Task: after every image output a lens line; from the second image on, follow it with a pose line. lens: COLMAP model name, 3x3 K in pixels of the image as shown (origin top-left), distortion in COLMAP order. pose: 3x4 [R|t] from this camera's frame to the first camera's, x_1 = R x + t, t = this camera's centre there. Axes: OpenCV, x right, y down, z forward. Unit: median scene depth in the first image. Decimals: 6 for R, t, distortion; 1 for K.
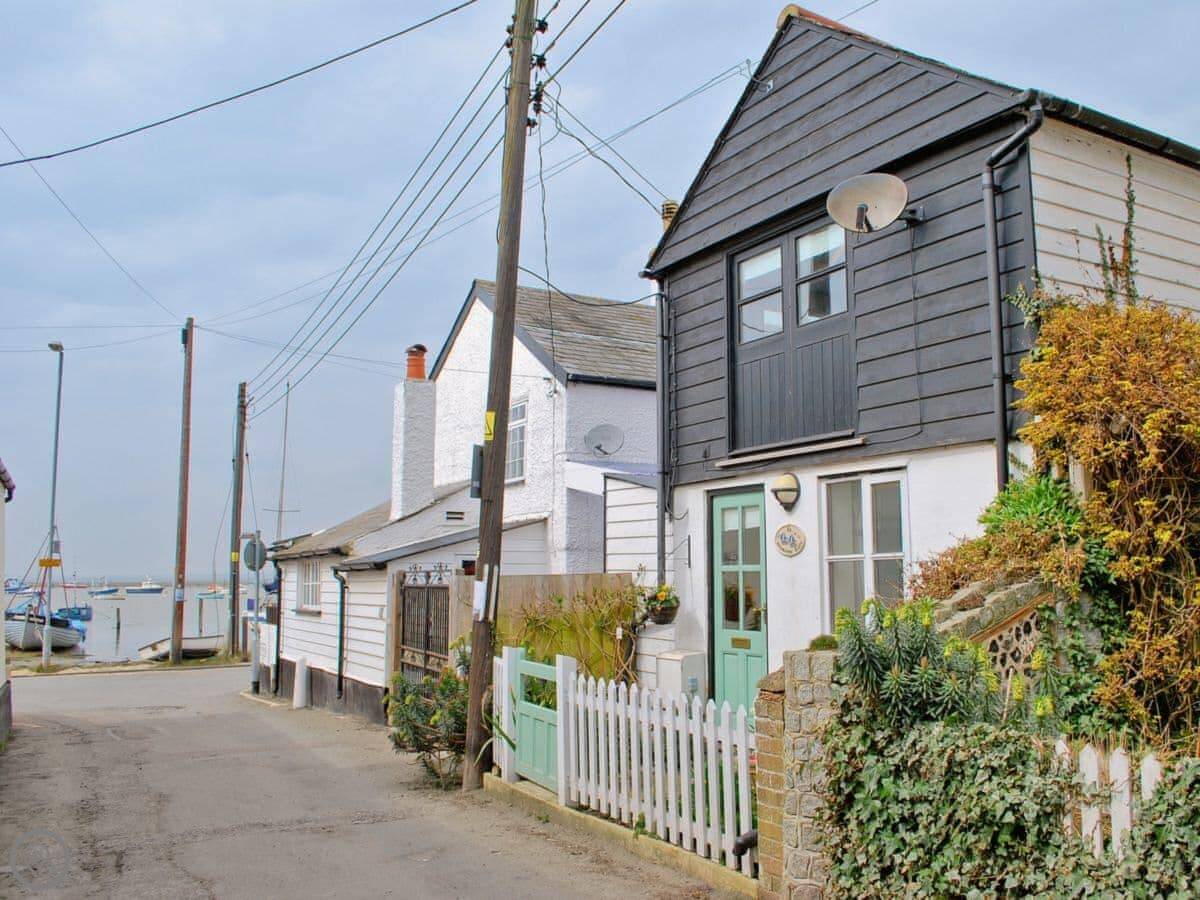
lens RADIAL K [[1028.9, 0, 600.0], [0, 1028.9, 450.0], [0, 0, 1]] dist [-0.002924, -0.000600]
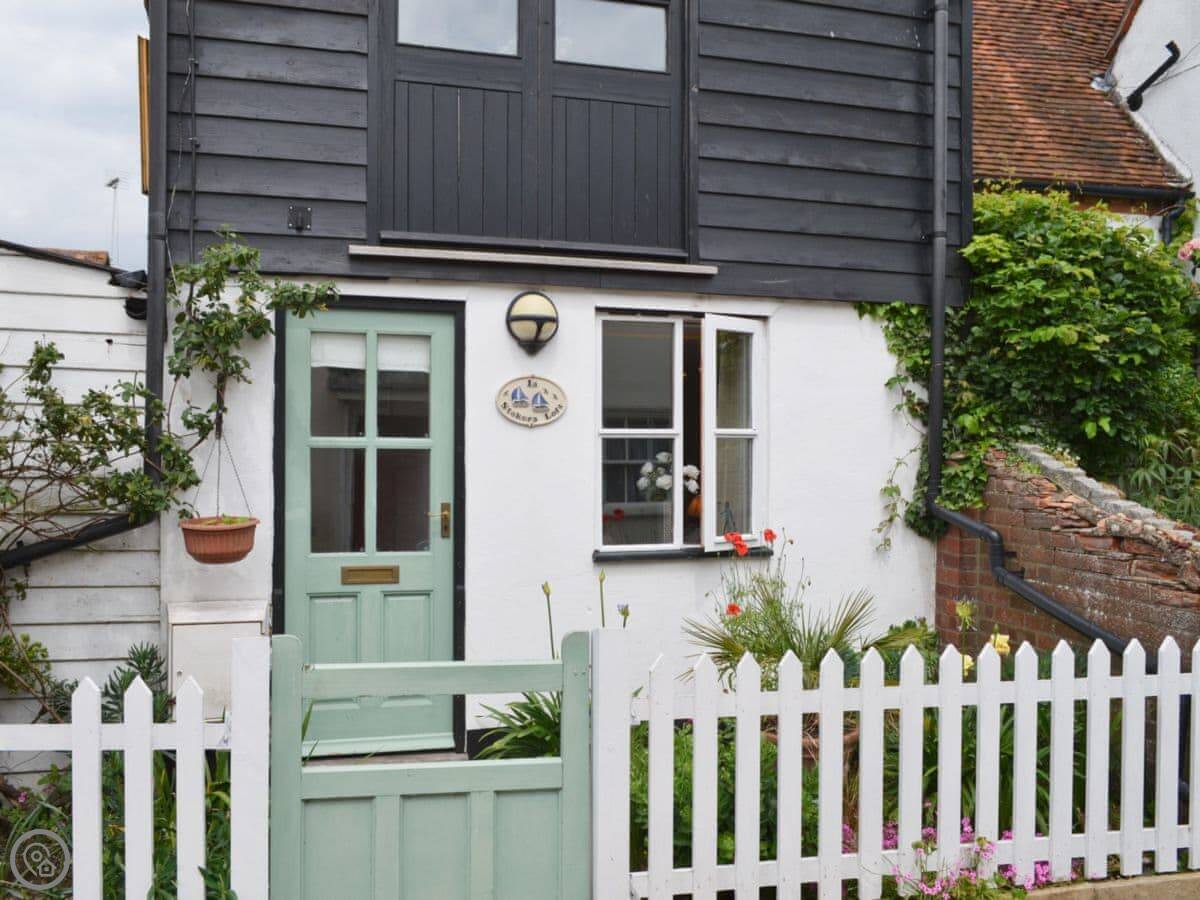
lens RADIAL K [[1114.8, 0, 600.0], [0, 1114.8, 450.0], [0, 0, 1]] dist [-0.034578, 0.009042]
pose [[0.238791, 0.014483, 0.970963, -0.452994], [-0.127703, 0.991673, 0.016614, 0.099655], [-0.962637, -0.127963, 0.238652, 0.790503]]
